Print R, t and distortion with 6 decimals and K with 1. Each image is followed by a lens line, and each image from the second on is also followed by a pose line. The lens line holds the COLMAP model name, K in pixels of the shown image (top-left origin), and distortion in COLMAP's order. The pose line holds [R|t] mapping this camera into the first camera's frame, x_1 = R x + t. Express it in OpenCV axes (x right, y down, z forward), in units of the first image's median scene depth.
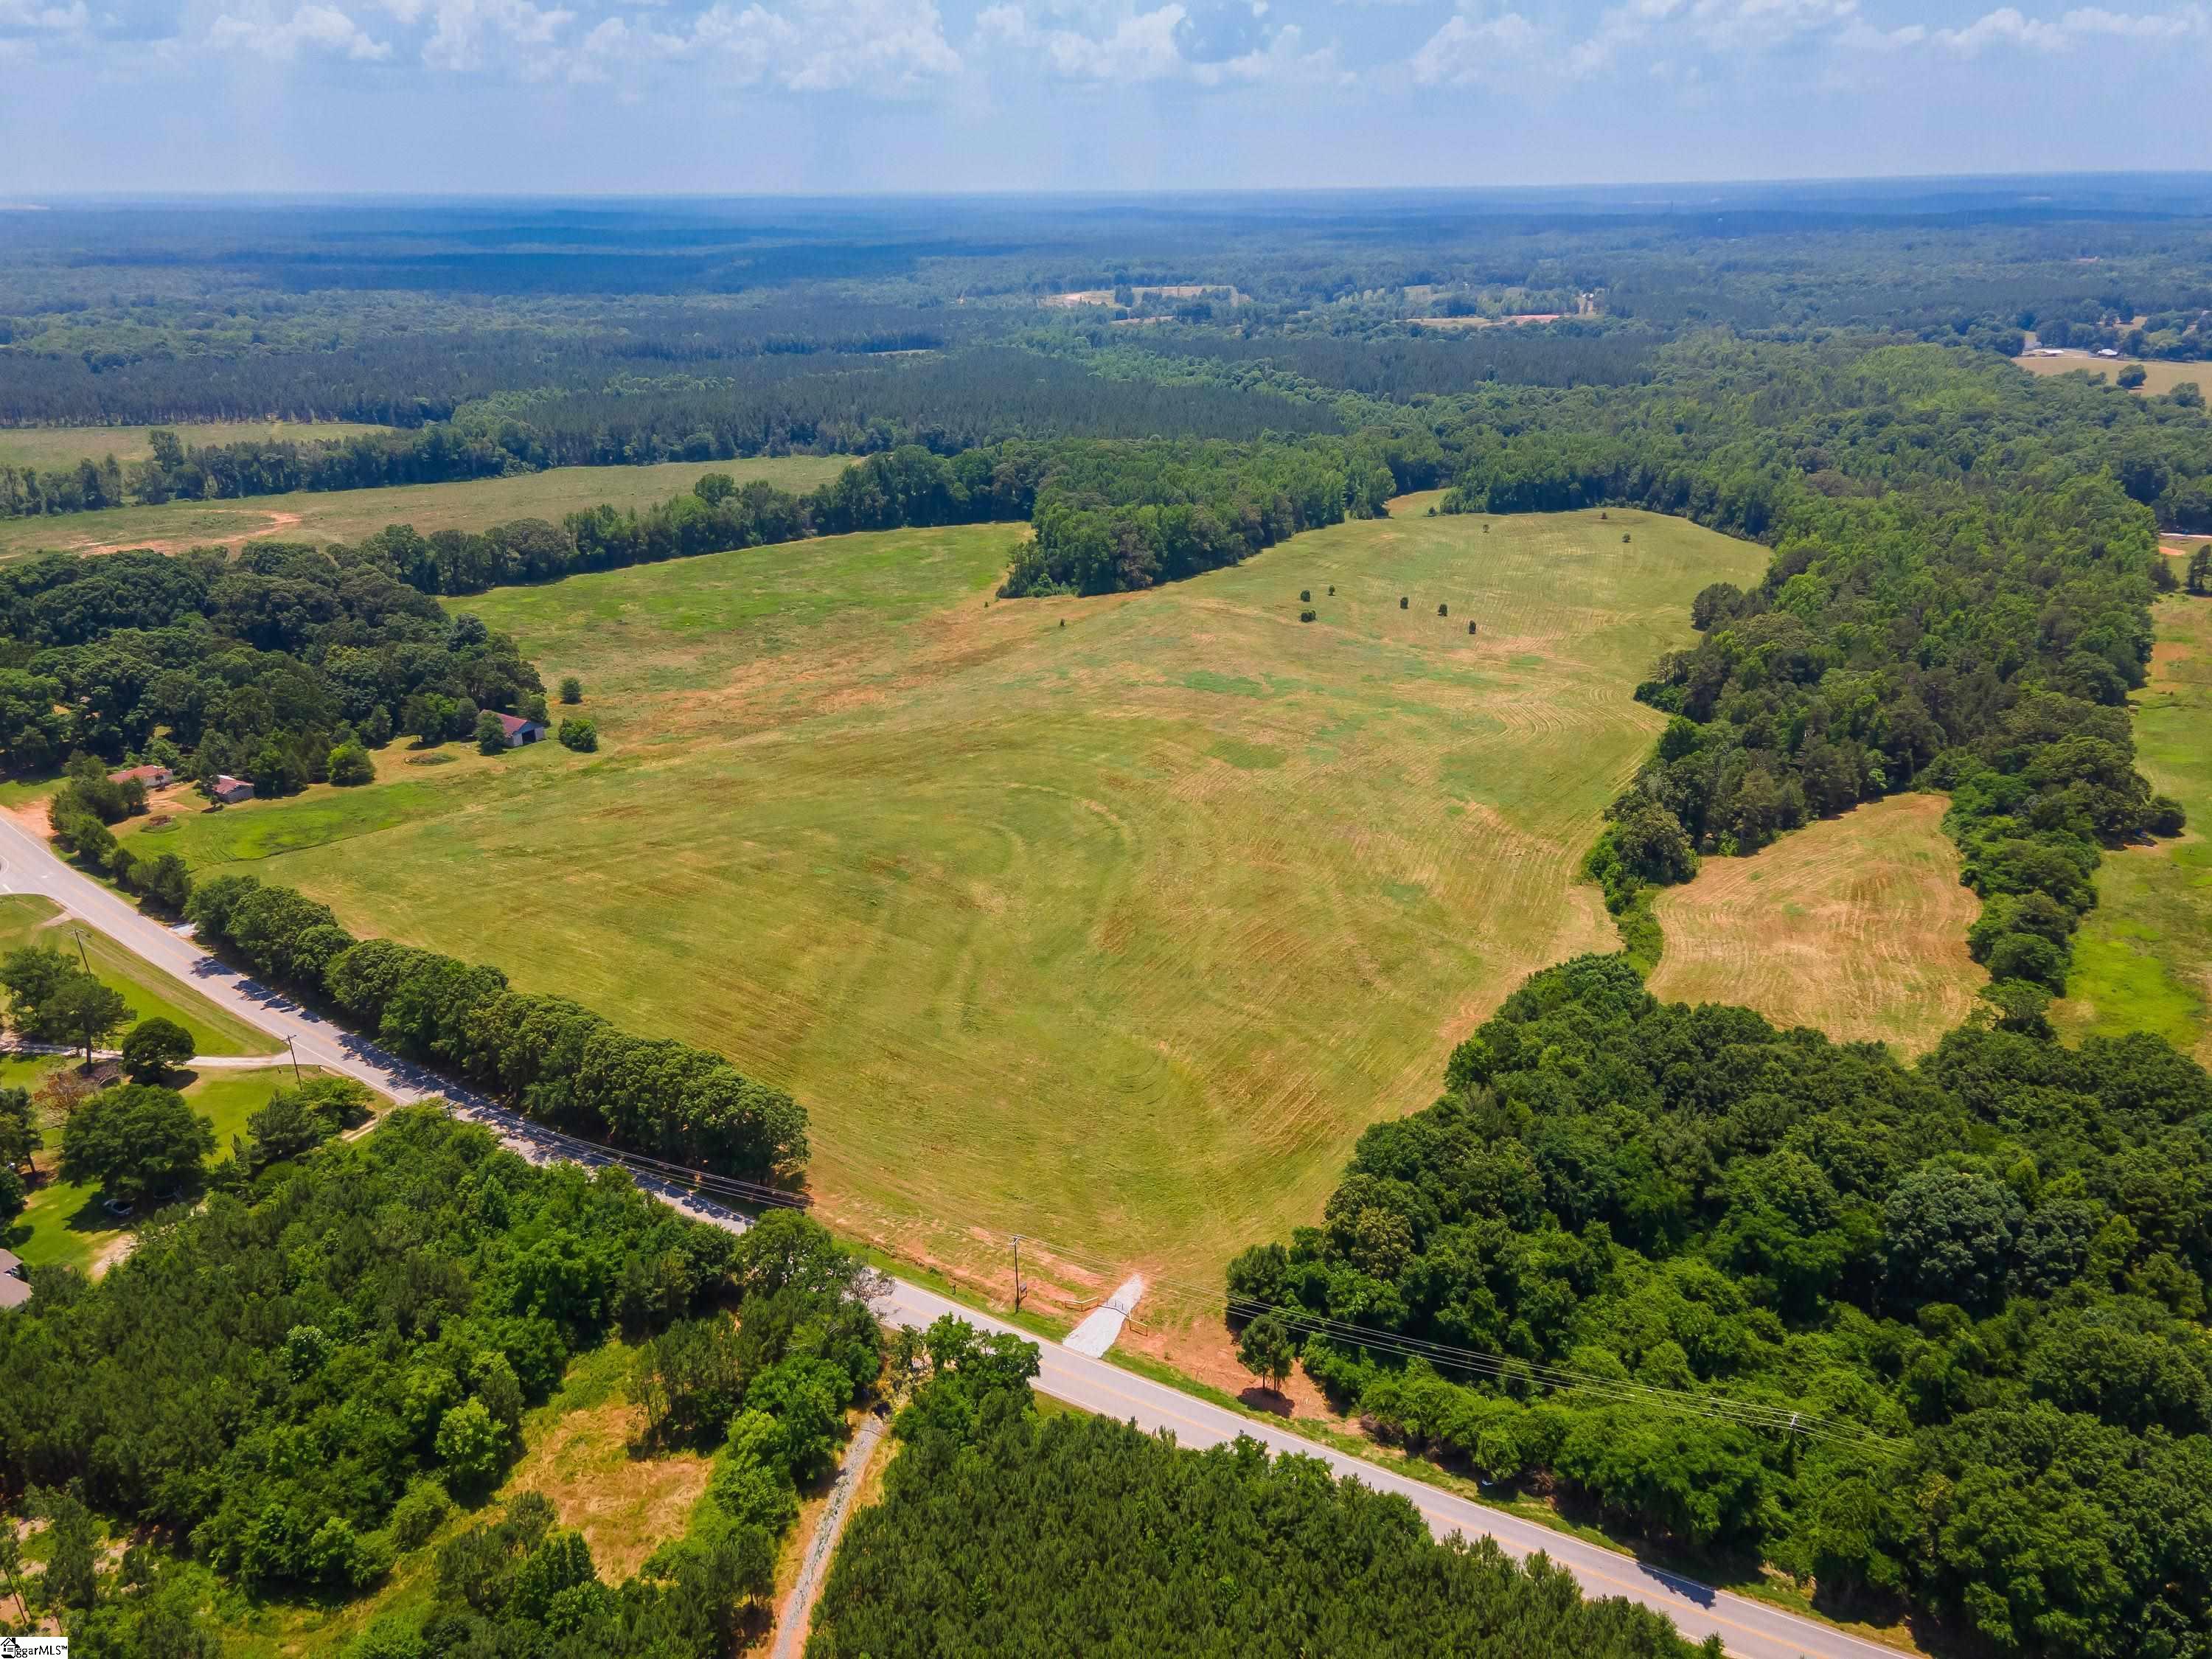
lens RADIAL K [[1607.7, 0, 1106.0], [0, 1607.7, 829.5], [0, 0, 1]] dist [0.043675, 0.007098]
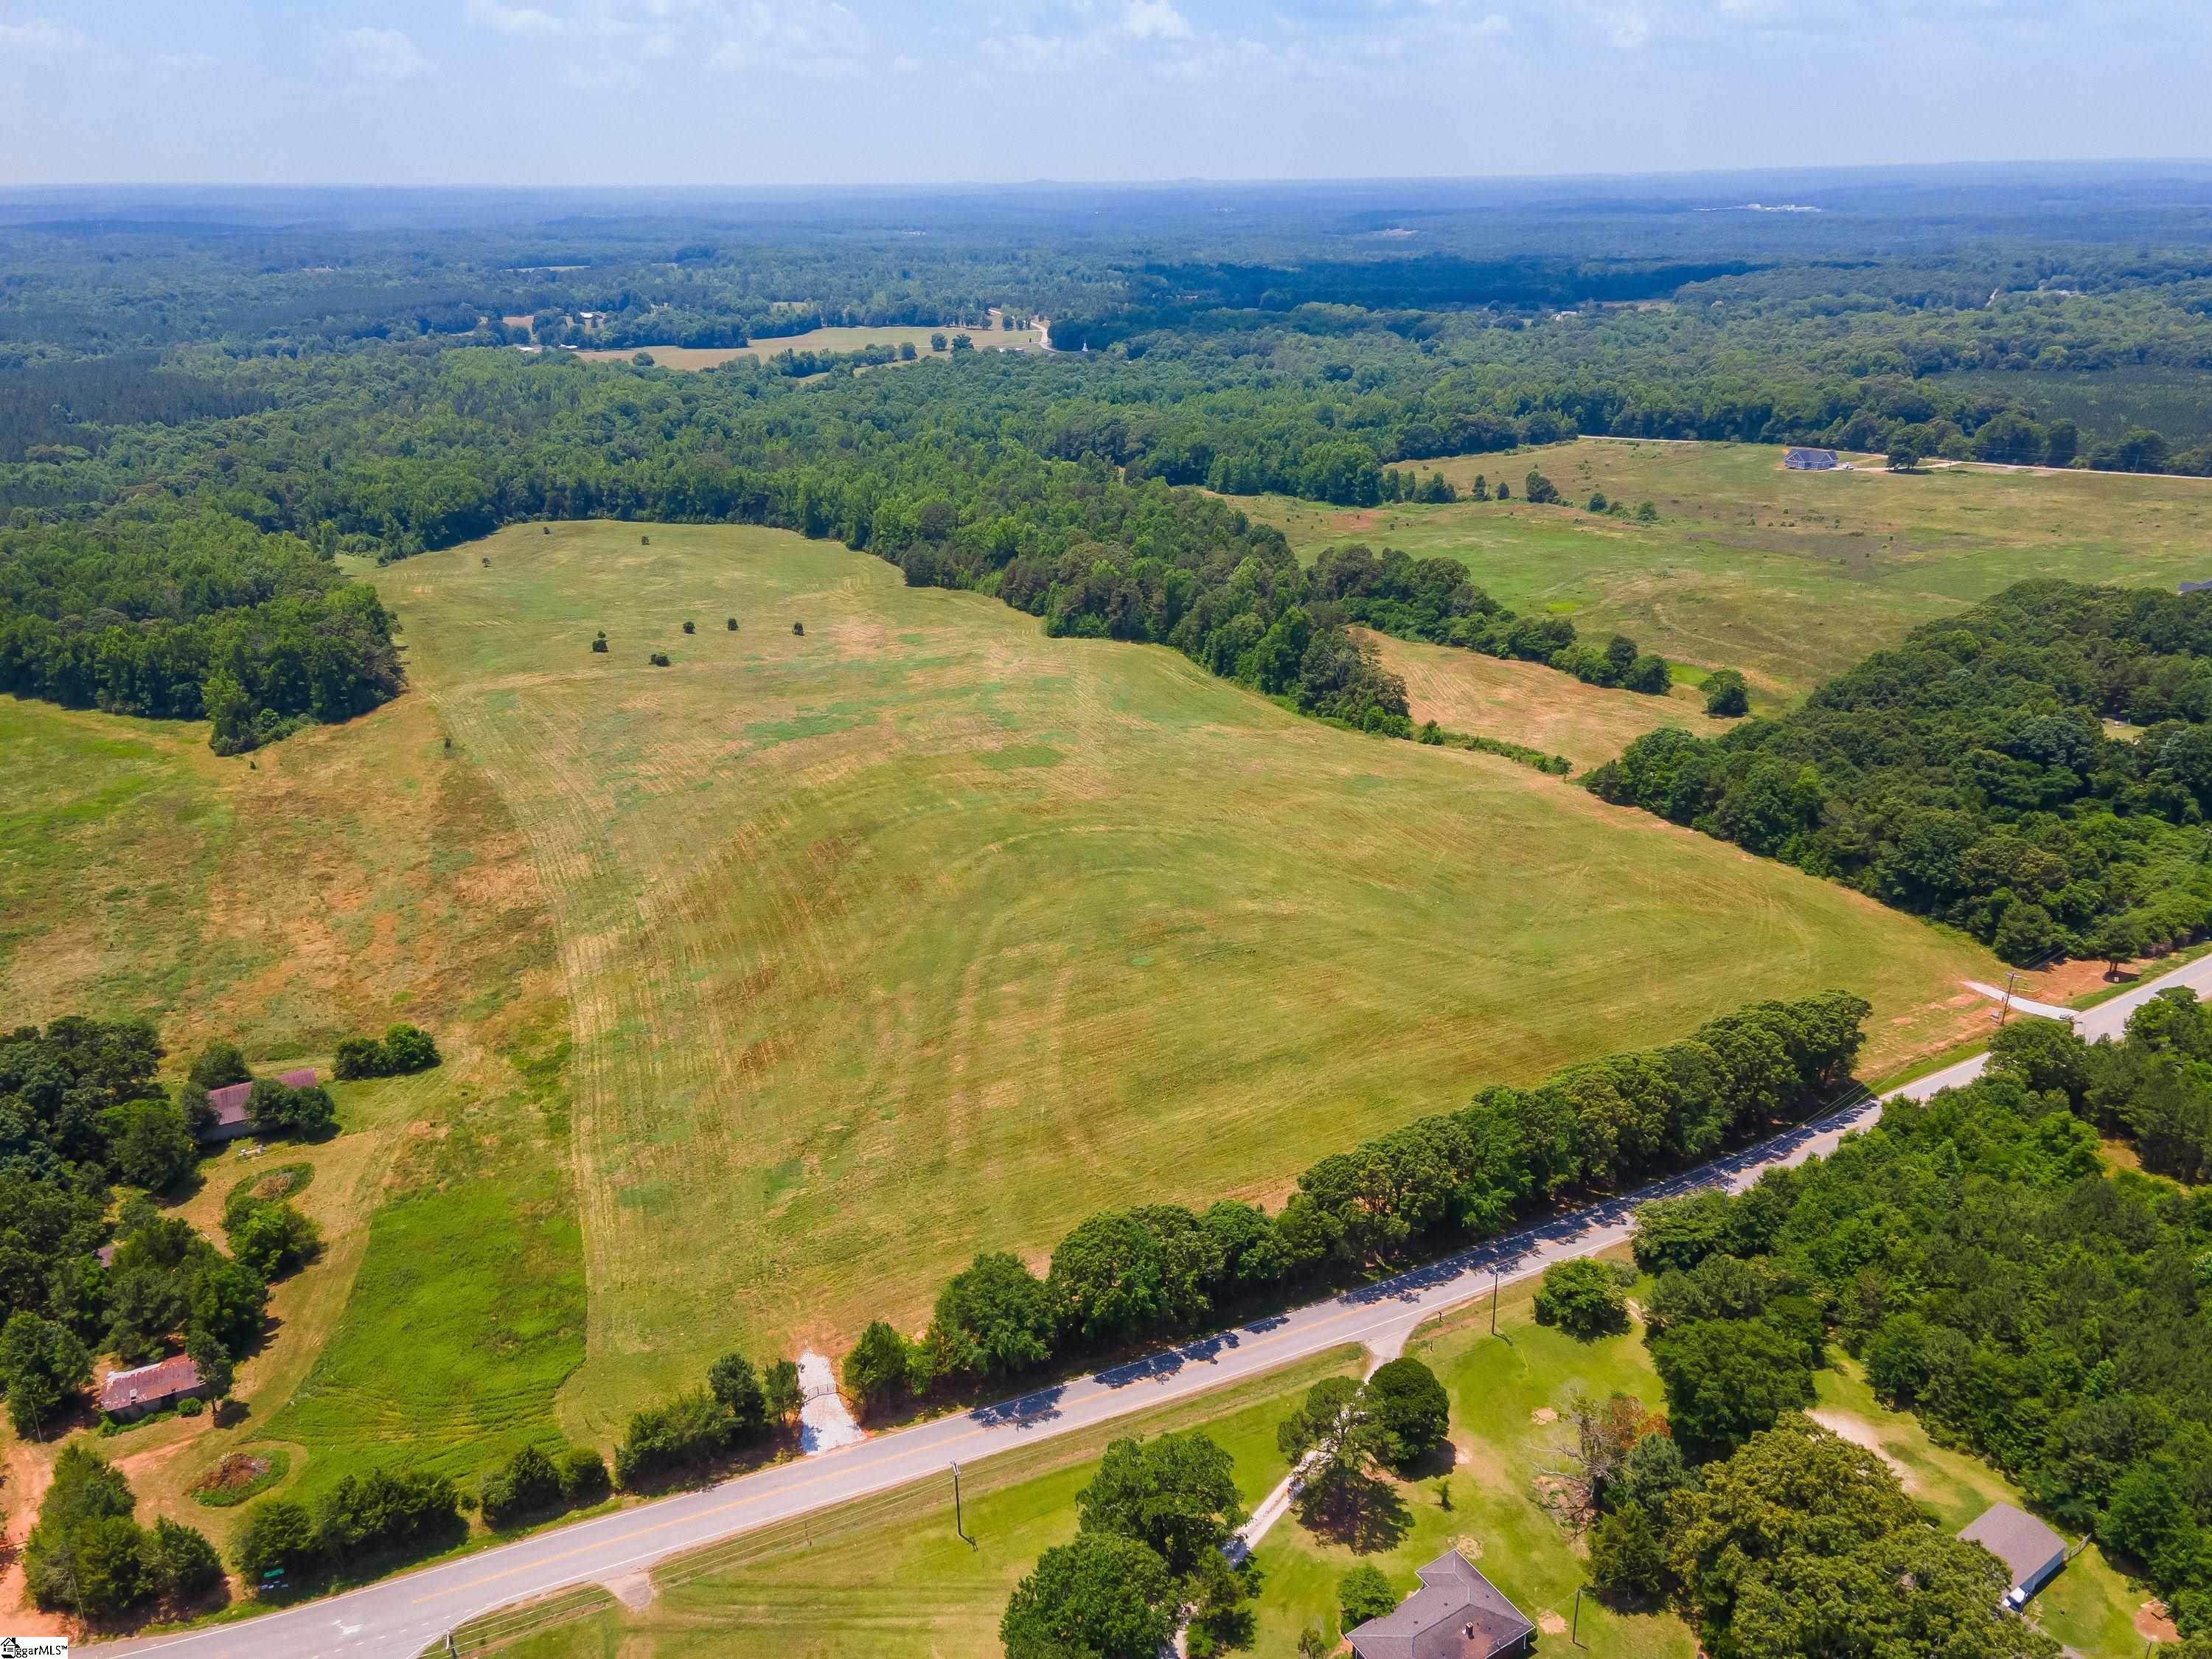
lens RADIAL K [[1607.7, 0, 1106.0], [0, 1607.7, 829.5], [0, 0, 1]] dist [0.043675, 0.007098]
pose [[0.472483, -0.329188, 0.817554, -0.471846], [0.335534, 0.924958, 0.178522, -0.109353], [-0.814970, 0.189969, 0.547481, 0.283215]]
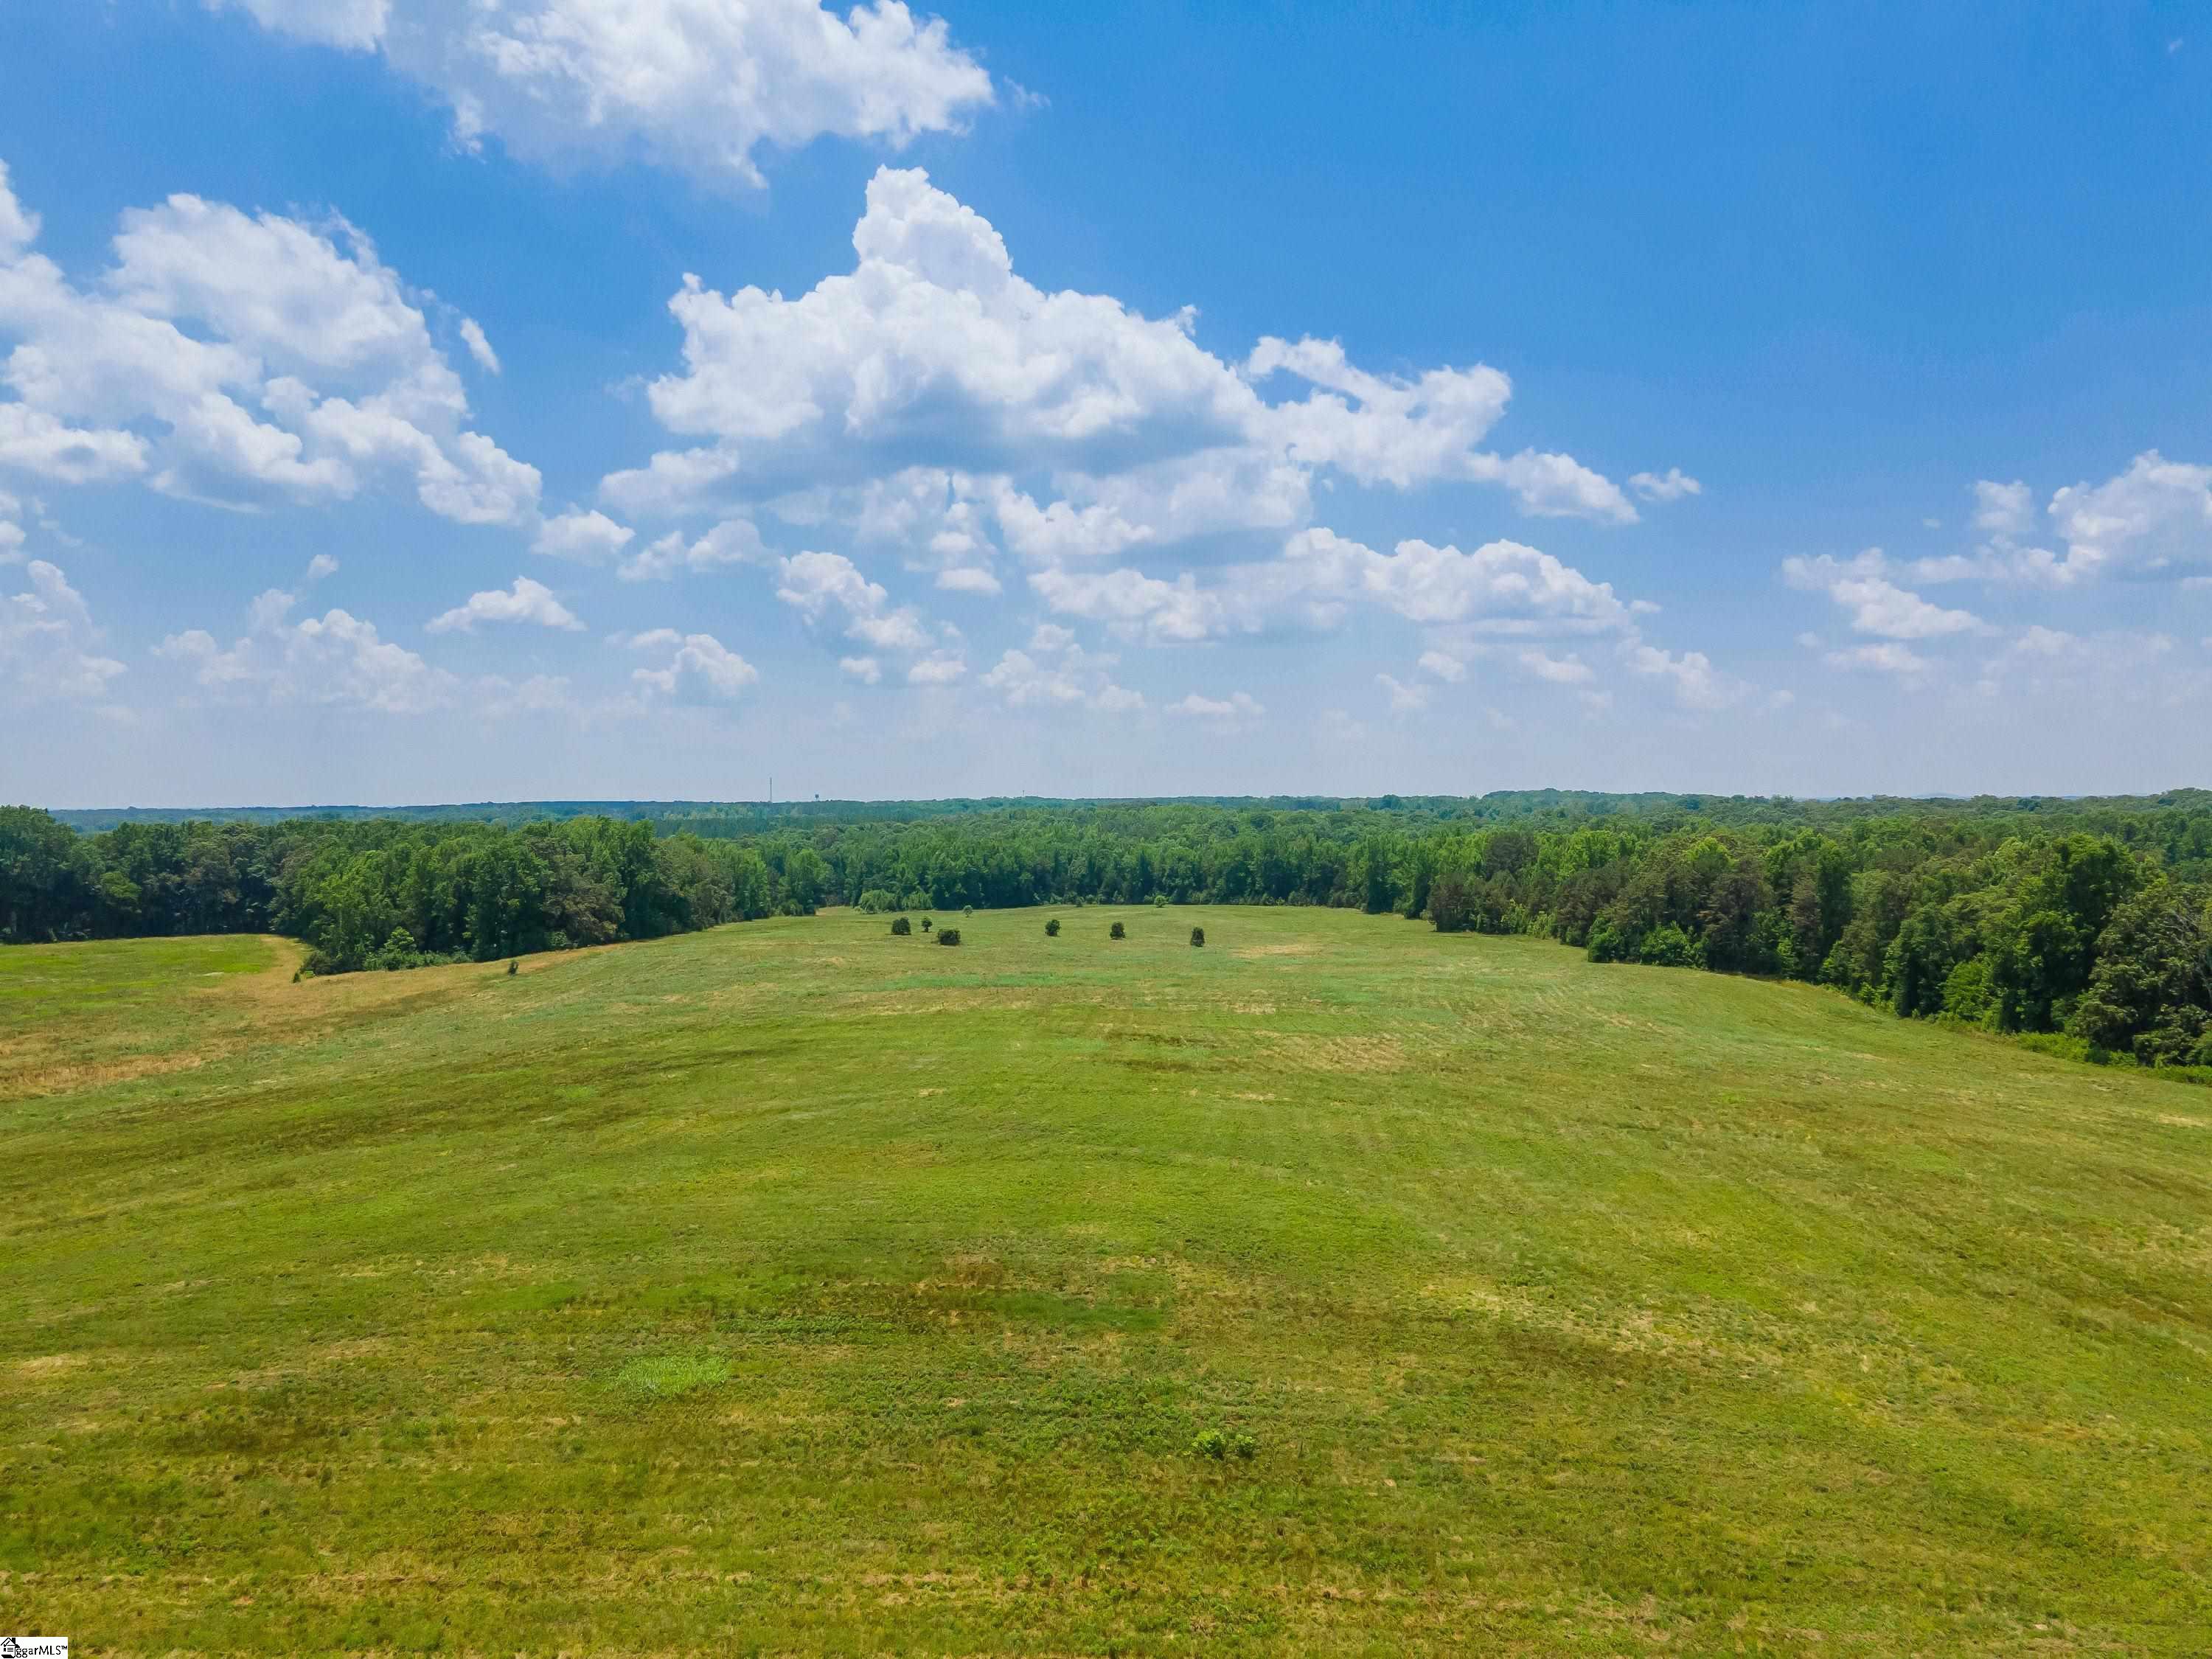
lens RADIAL K [[1607.7, 0, 1106.0], [0, 1607.7, 829.5], [0, 0, 1]] dist [0.043675, 0.007098]
pose [[0.845204, -0.004005, 0.534429, -0.124229], [0.197039, 0.931865, -0.304636, 0.018084], [-0.496796, 0.362783, 0.788405, 0.441179]]
